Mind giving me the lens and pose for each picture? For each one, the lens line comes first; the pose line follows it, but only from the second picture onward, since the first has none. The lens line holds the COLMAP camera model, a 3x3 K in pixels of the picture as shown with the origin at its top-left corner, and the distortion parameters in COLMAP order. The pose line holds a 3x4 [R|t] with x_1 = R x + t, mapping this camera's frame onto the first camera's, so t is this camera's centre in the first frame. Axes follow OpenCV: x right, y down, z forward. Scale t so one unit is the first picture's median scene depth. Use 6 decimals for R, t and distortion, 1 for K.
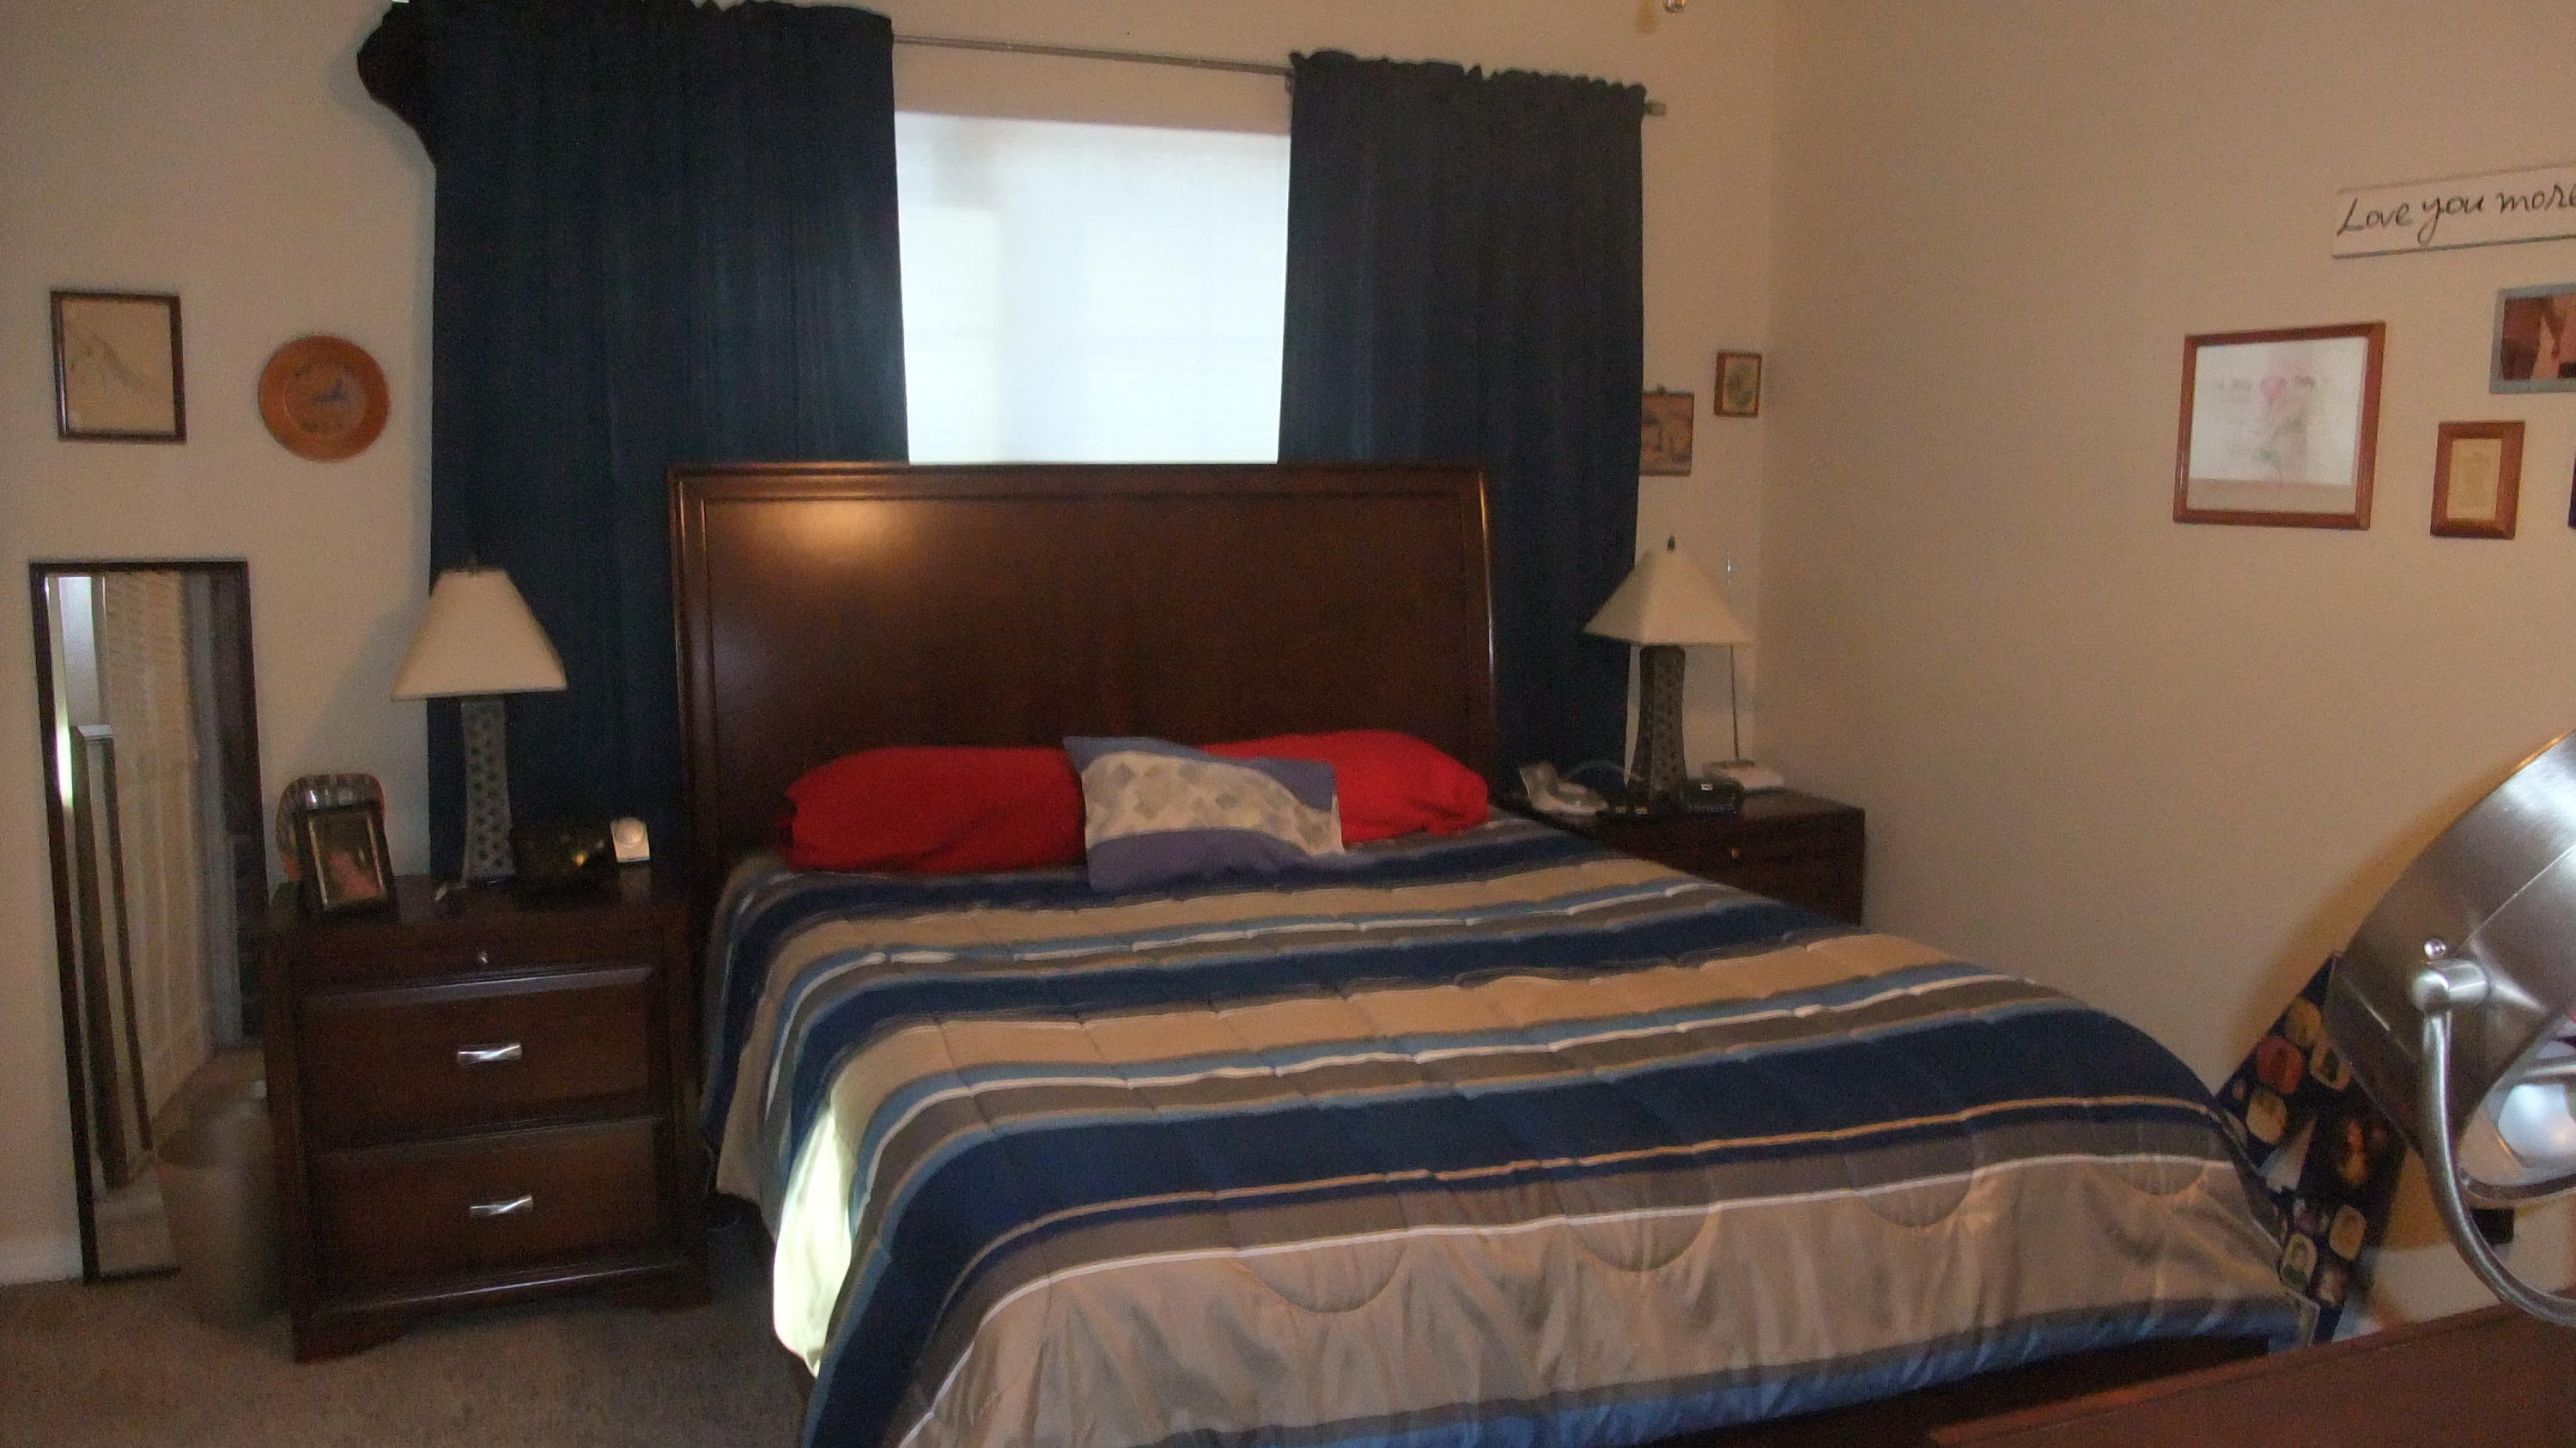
lens RADIAL K [[1974.9, 0, 1288.0], [0, 1974.9, 724.0], [0, 0, 1]] dist [-0.097353, 0.084131]
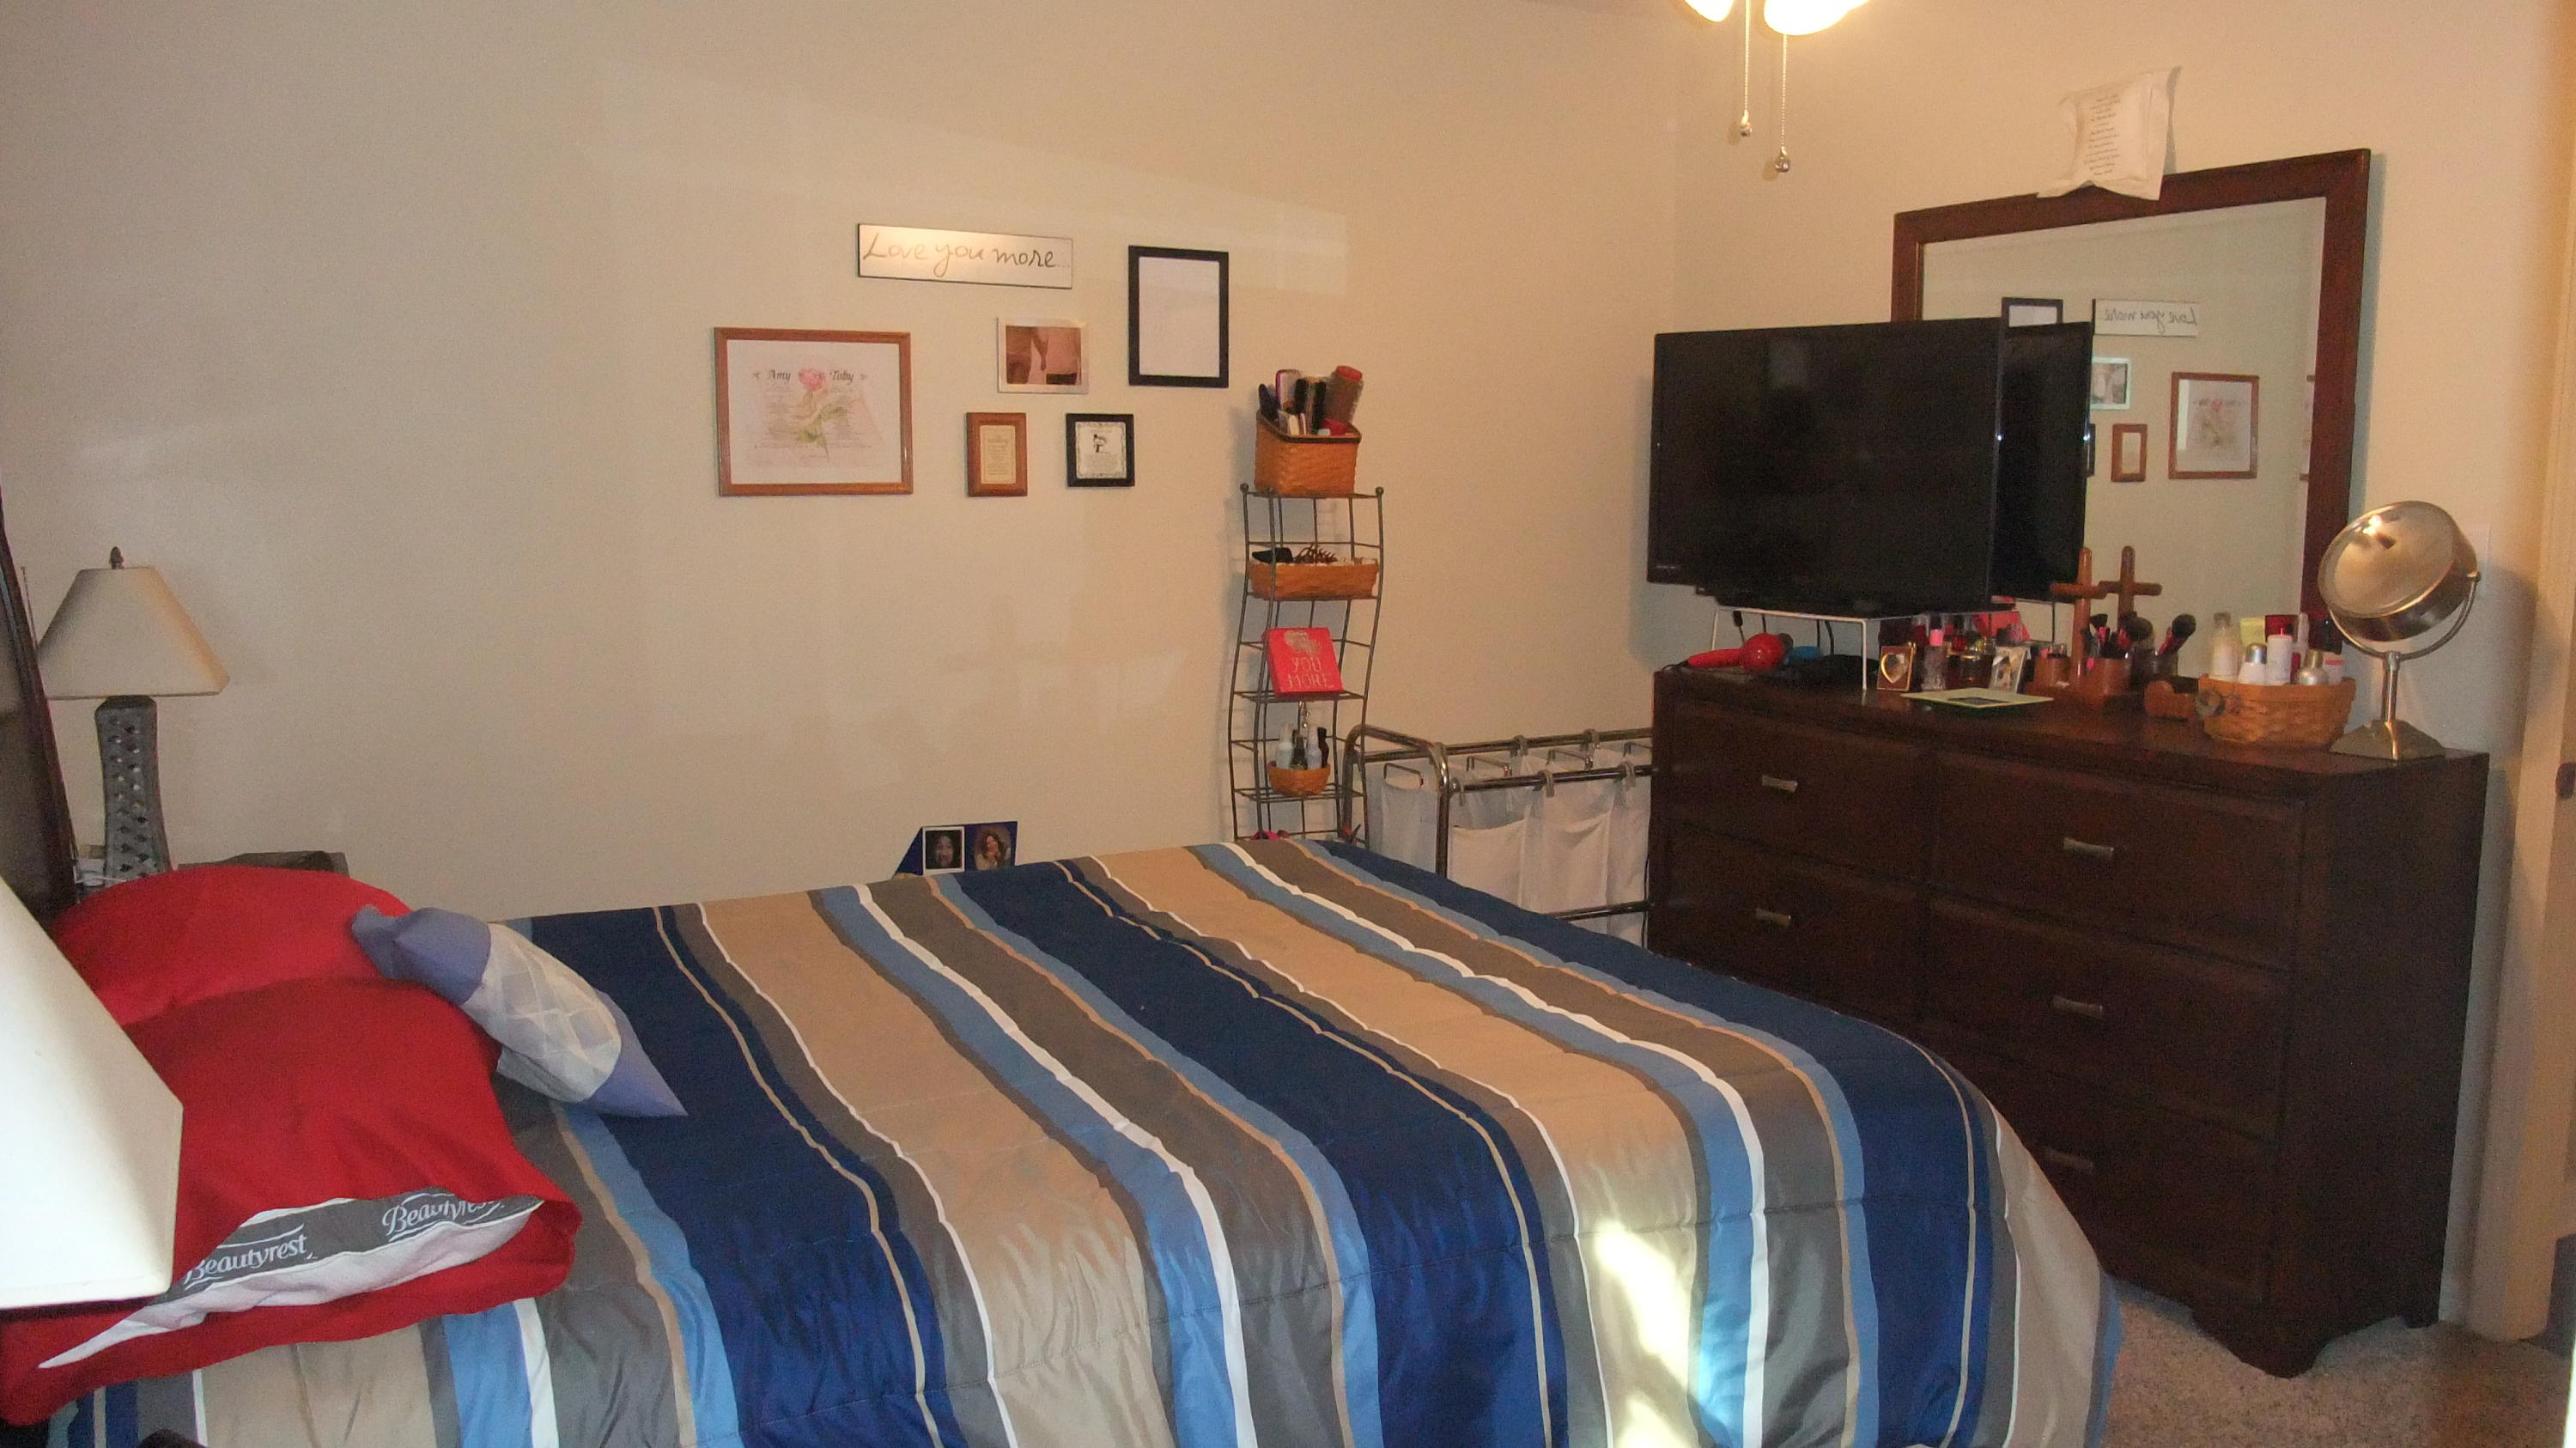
lens RADIAL K [[1974.9, 0, 1288.0], [0, 1974.9, 724.0], [0, 0, 1]] dist [-0.097353, 0.084131]
pose [[-0.102306, -0.143174, 0.984396, -0.816714], [0.124324, 0.979989, 0.155454, -0.129594], [-0.986953, 0.138288, -0.082459, 0.928749]]
